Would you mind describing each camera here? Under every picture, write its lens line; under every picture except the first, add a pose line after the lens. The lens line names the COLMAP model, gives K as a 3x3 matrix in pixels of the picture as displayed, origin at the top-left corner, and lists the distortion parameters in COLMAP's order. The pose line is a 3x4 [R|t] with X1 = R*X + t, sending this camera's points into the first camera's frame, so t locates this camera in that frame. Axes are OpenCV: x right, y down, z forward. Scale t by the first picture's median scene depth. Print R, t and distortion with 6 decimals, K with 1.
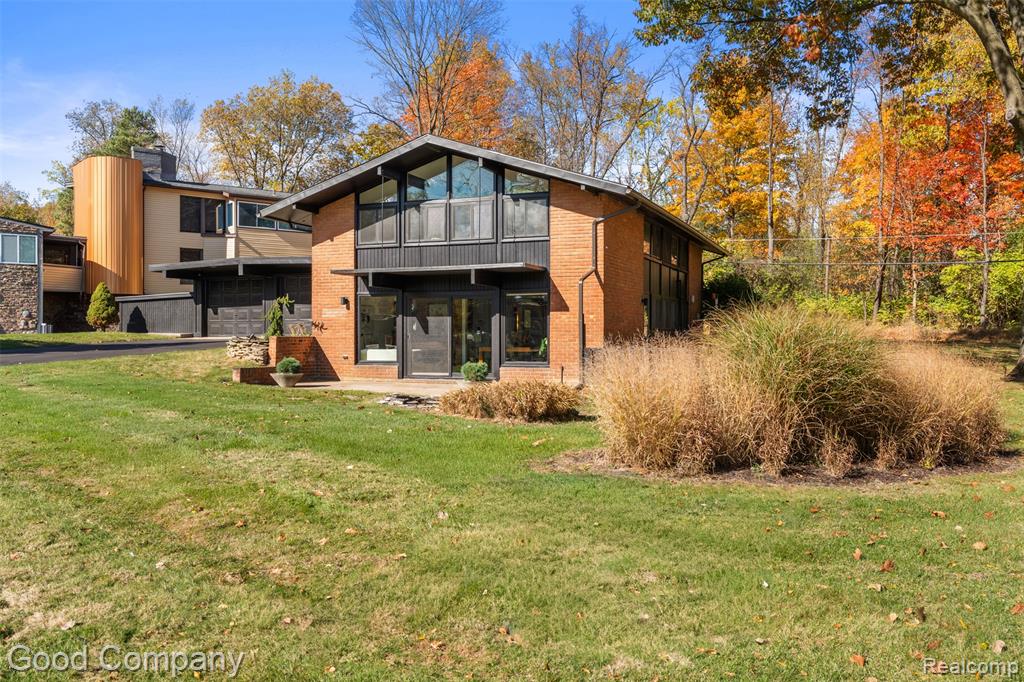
lens RADIAL K [[898.4, 0, 506.2], [0, 898.4, 339.4], [0, 0, 1]] dist [0.007423, 0.012997]
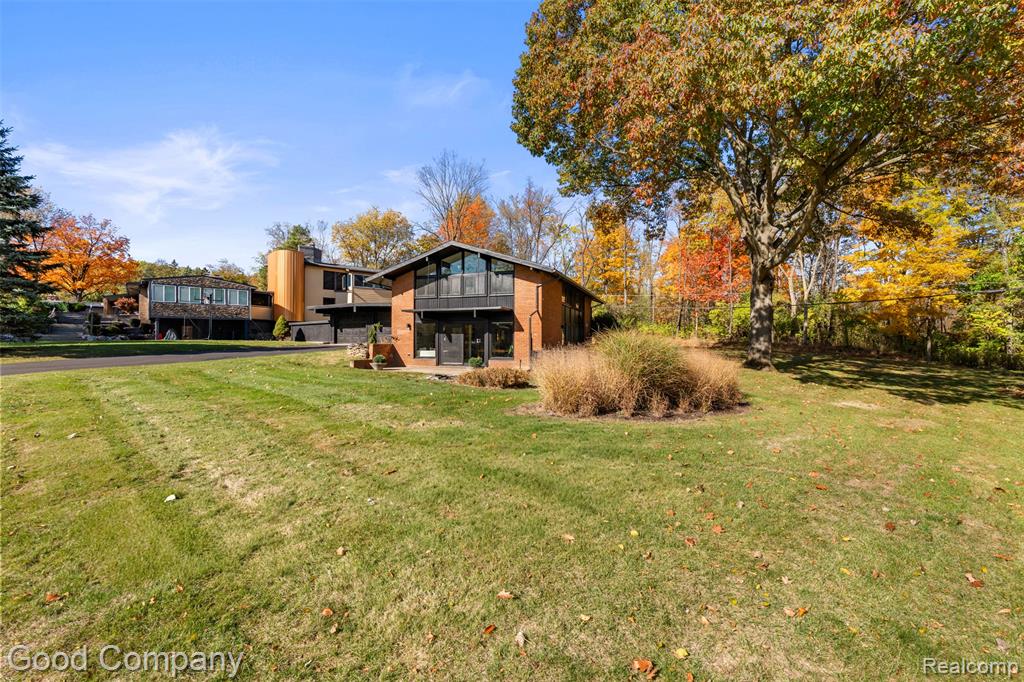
lens RADIAL K [[456.8, 0, 511.7], [0, 456.8, 341.8], [0, 0, 1]] dist [-0.002069, -0.000638]
pose [[0.999073, 0.002141, 0.042999, 0.000464], [-0.001878, 0.999979, -0.006166, -0.002409], [-0.043012, 0.006079, 0.999056, 0.005850]]
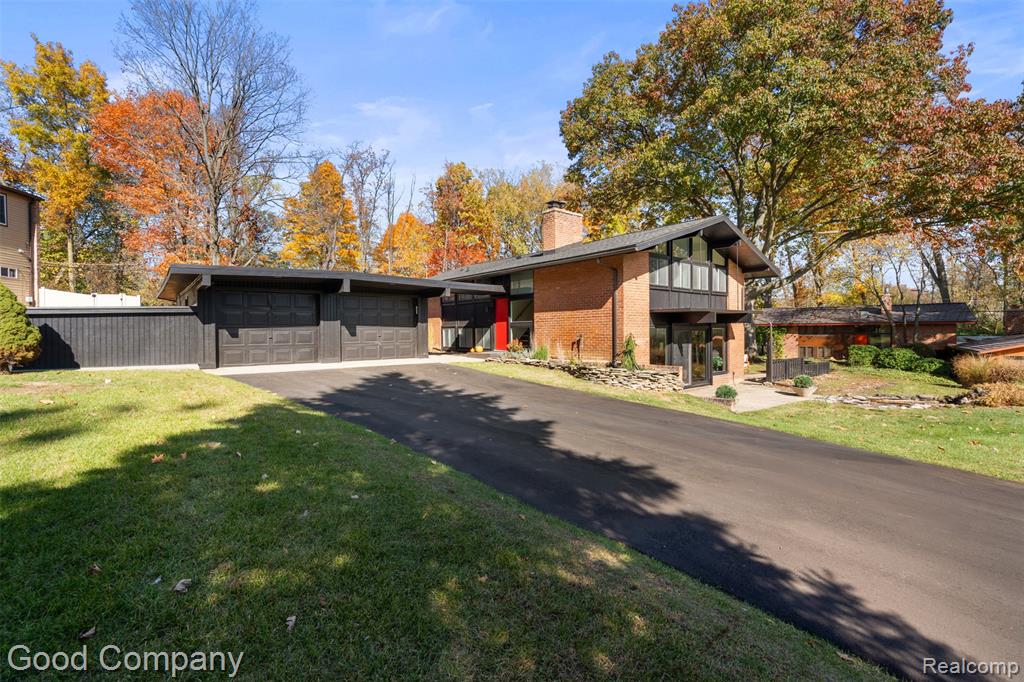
lens RADIAL K [[456.8, 0, 513.8], [0, 456.8, 337.3], [0, 0, 1]] dist [-0.002069, -0.000638]
pose [[0.464807, -0.016346, 0.885261, -0.872144], [0.007344, 0.999866, 0.014606, -0.049929], [-0.885381, -0.000287, 0.464865, 0.961553]]
